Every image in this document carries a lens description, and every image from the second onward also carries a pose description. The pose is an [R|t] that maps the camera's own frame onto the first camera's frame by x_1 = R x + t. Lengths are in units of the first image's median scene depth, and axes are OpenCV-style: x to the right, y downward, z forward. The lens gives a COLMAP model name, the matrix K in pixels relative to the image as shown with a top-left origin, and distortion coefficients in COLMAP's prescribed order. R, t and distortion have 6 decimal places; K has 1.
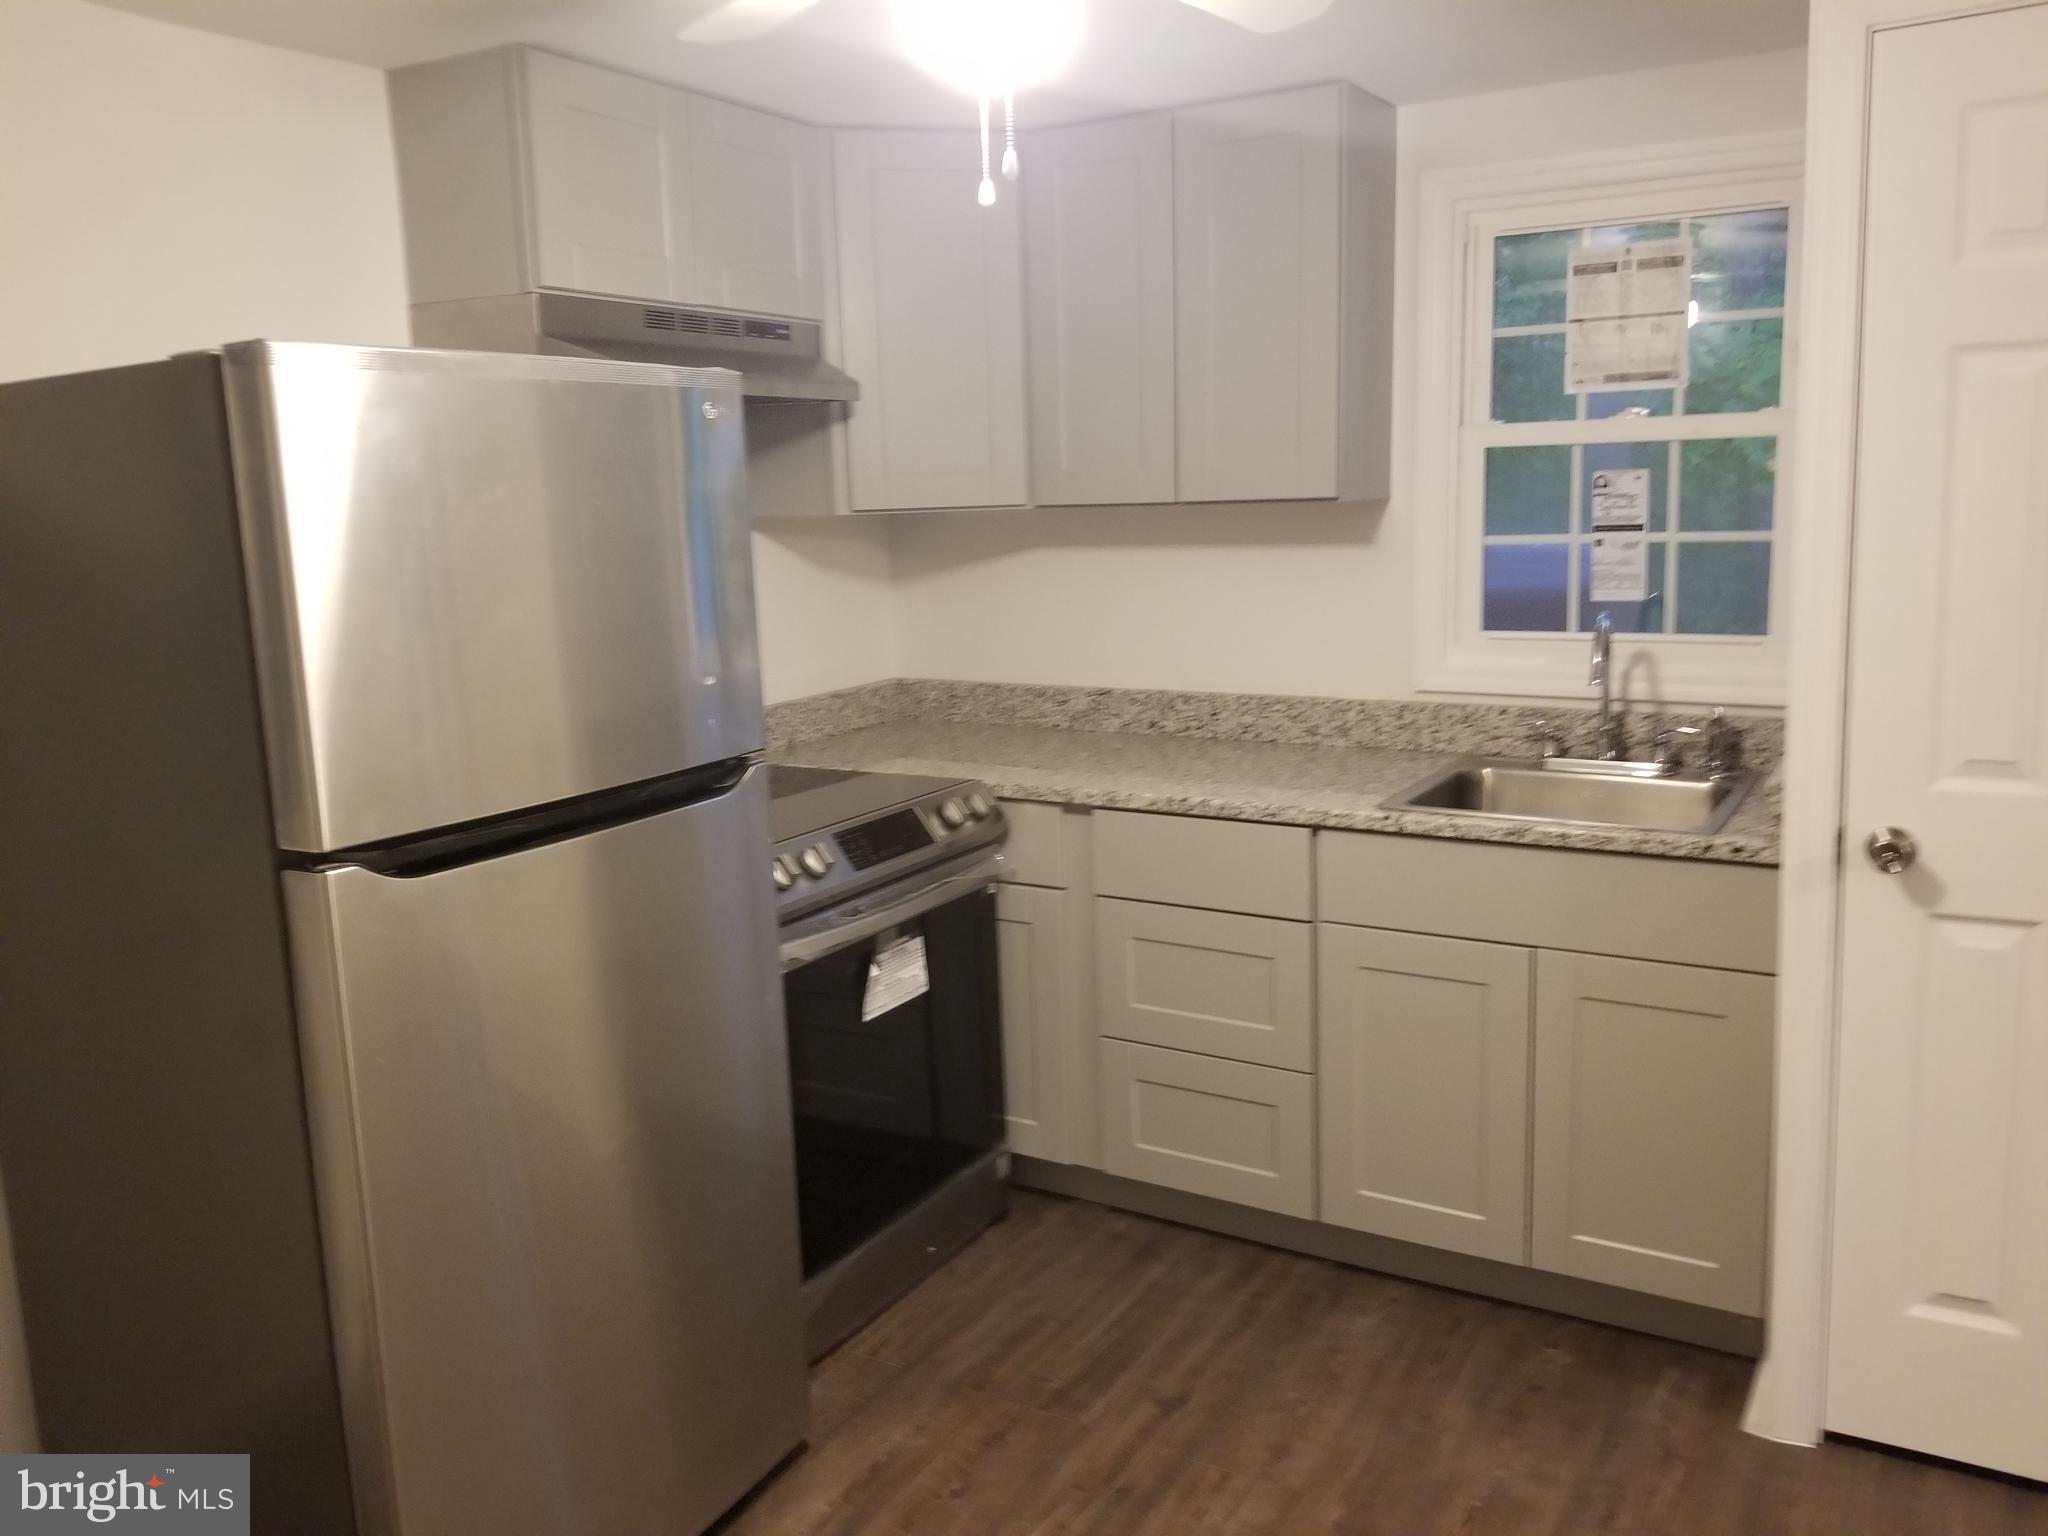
lens RADIAL K [[1564.7, 0, 1022.7], [0, 1564.7, 740.6], [0, 0, 1]] dist [0.075262, -0.086427]
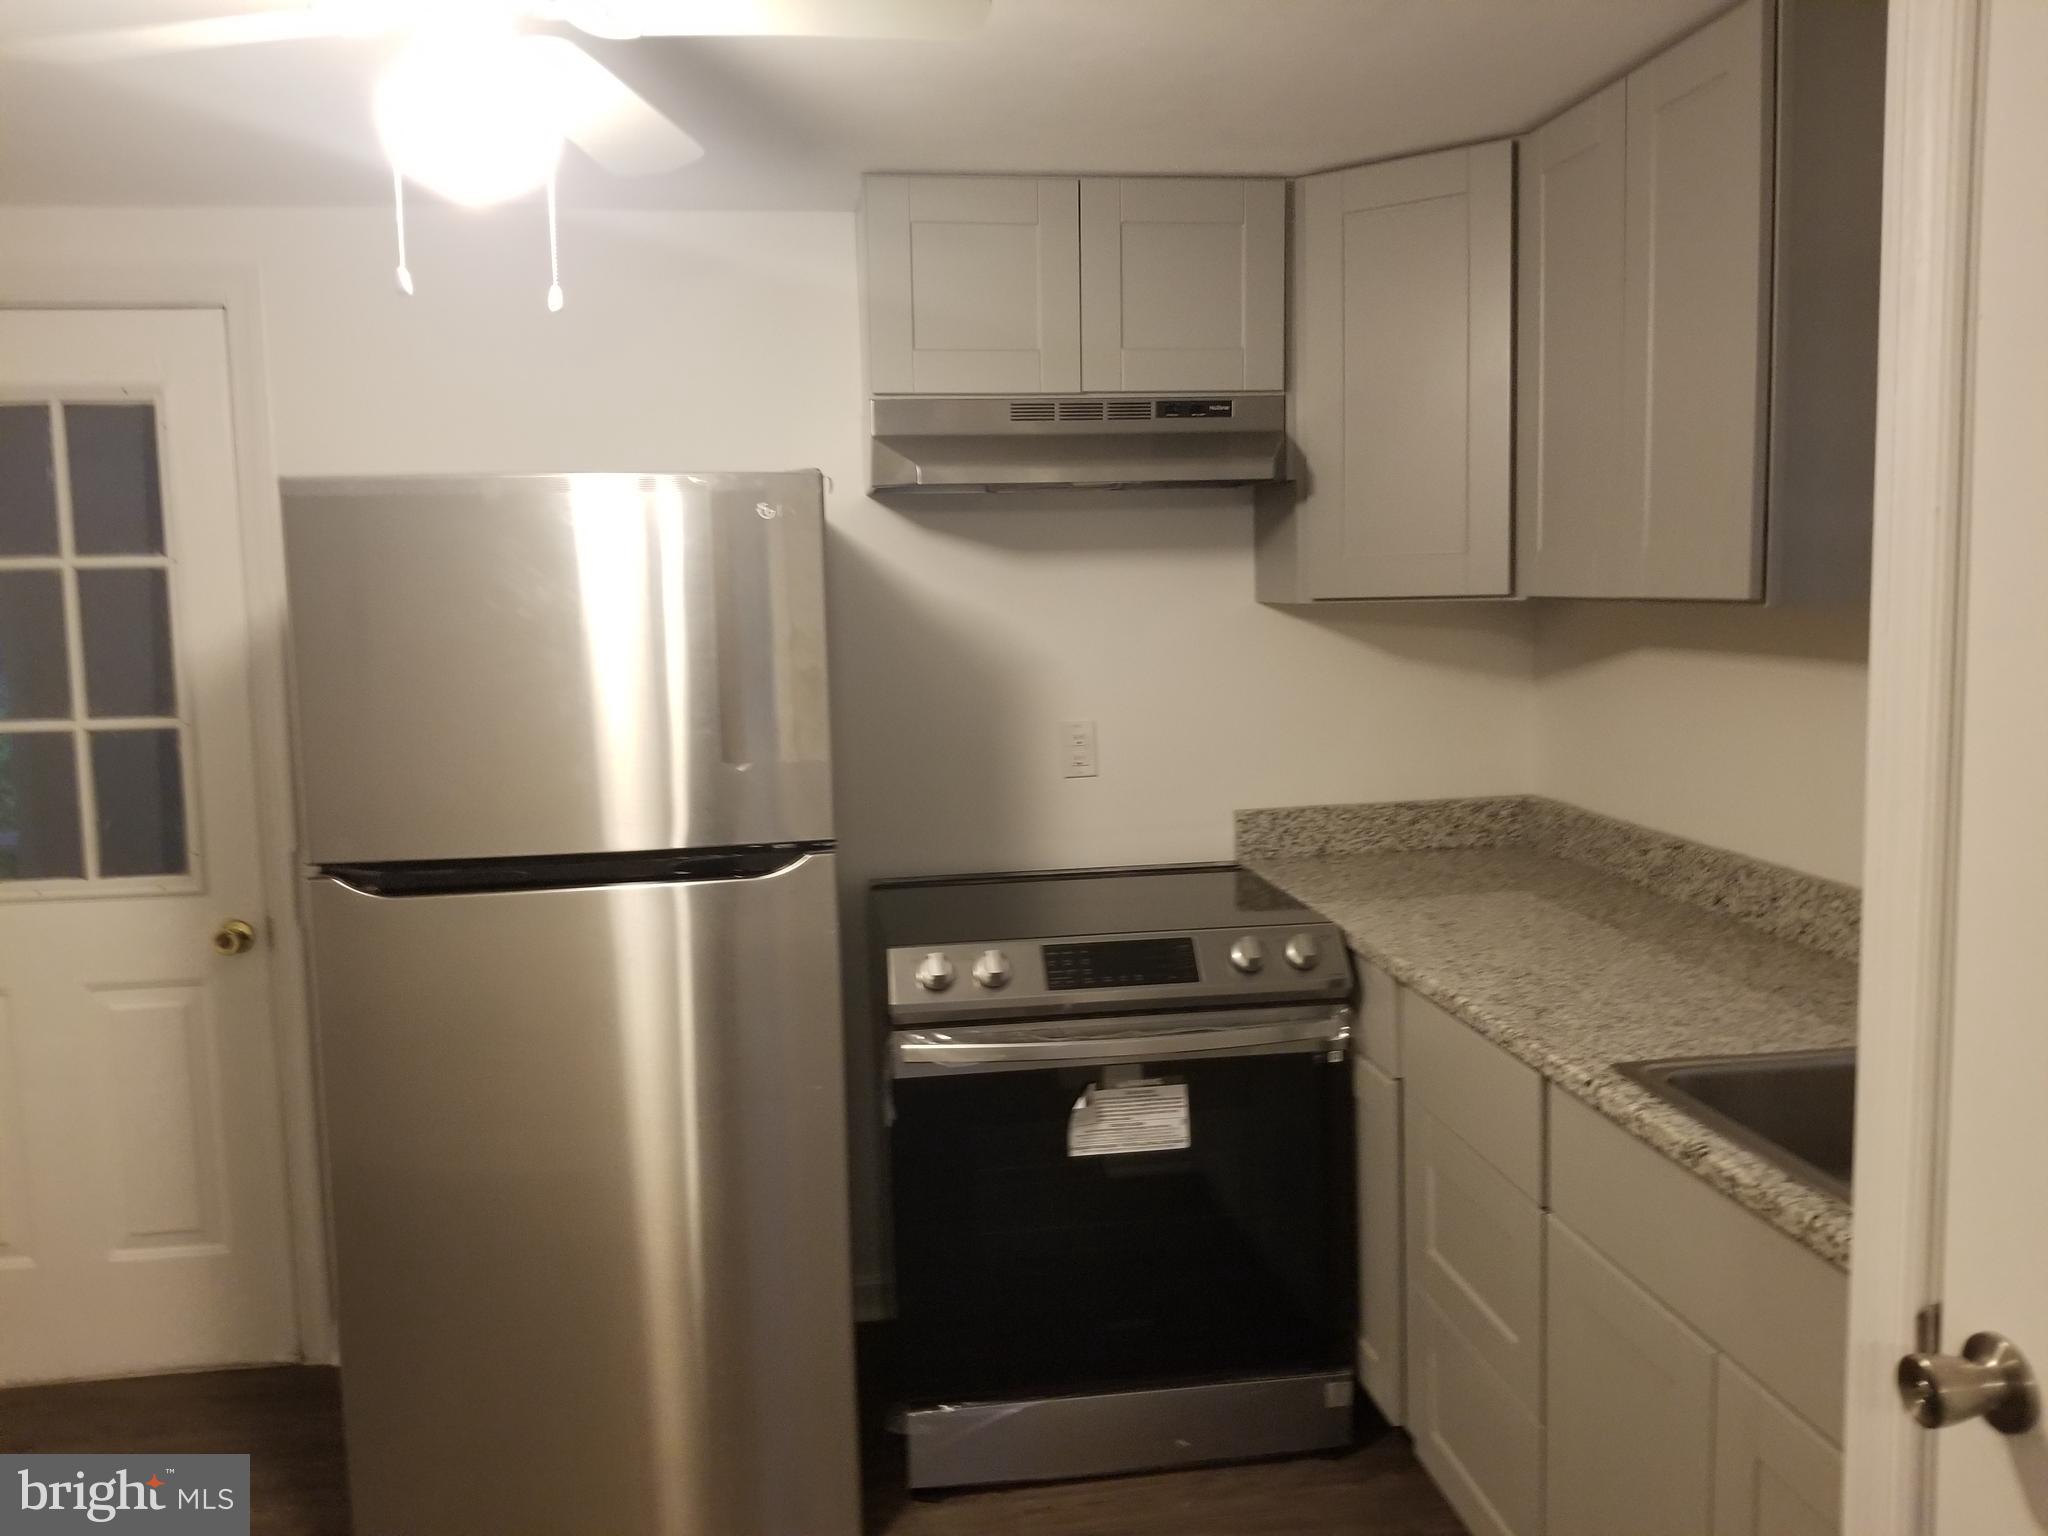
lens RADIAL K [[1569.0, 0, 1015.4], [0, 1569.0, 736.5], [0, 0, 1]] dist [0.043585, -0.081379]
pose [[0.636123, 0.091789, -0.766108, 0.507906], [-0.121228, 0.992457, 0.018249, -0.070141], [0.762005, 0.081265, 0.642452, 0.330661]]
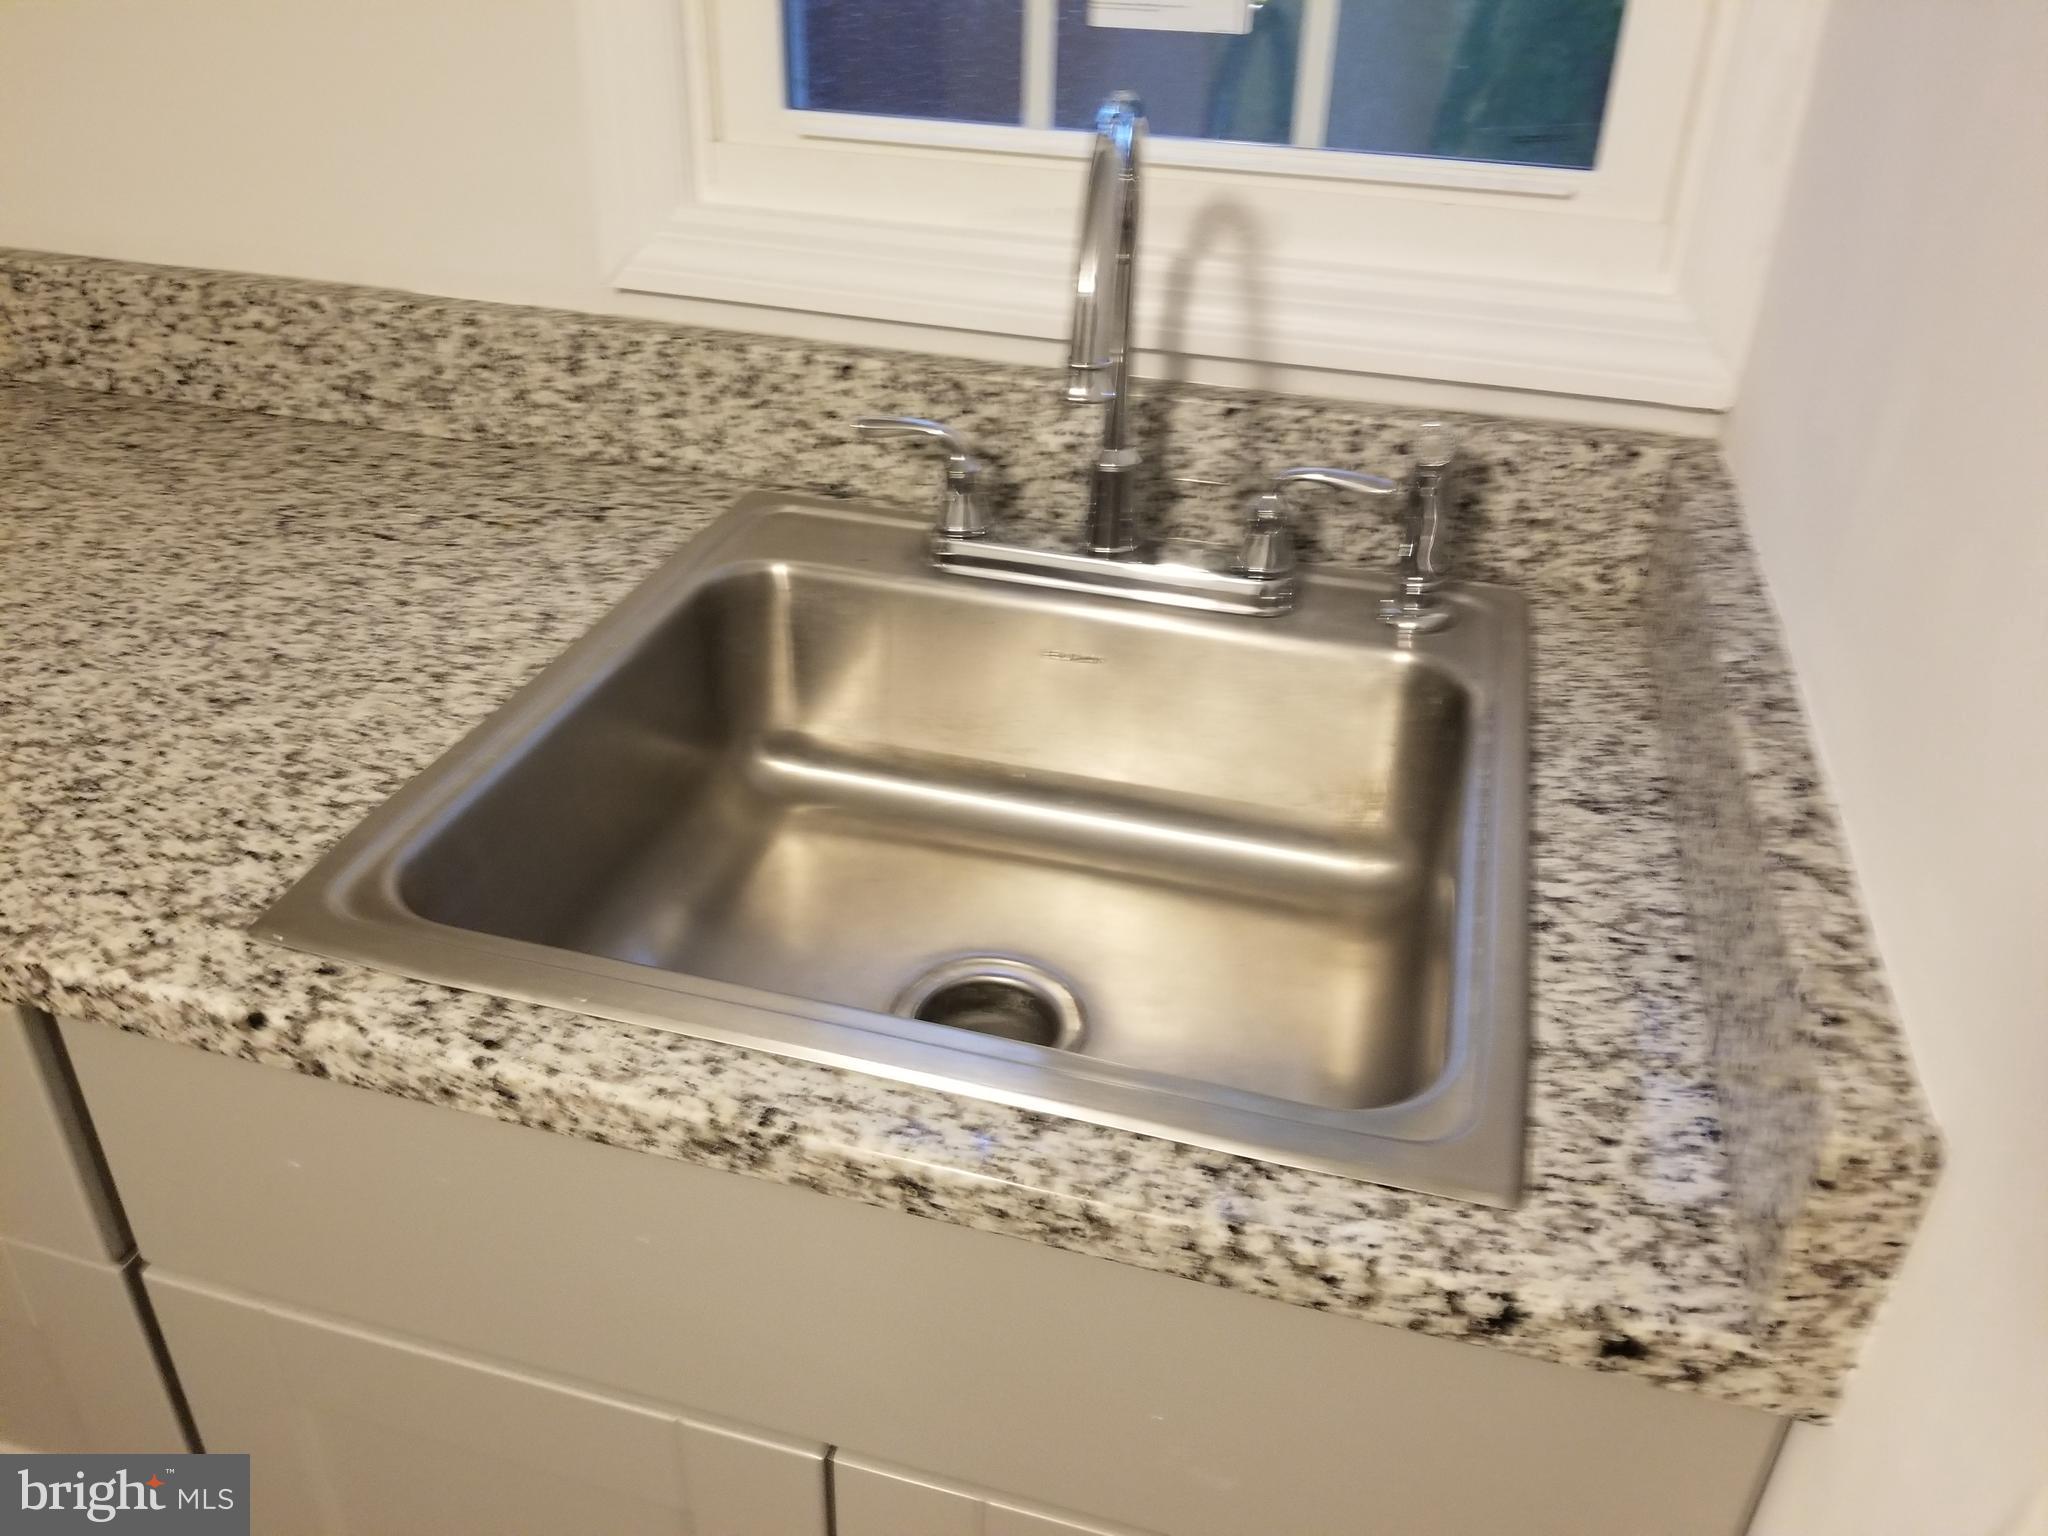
lens RADIAL K [[1605.5, 0, 1020.3], [0, 1605.5, 758.5], [0, 0, 1]] dist [0.047653, -0.093670]
pose [[0.957762, -0.095873, 0.271108, 0.247751], [-0.010619, 0.930350, 0.366520, -0.071360], [-0.287364, -0.353918, 0.890036, 0.671380]]
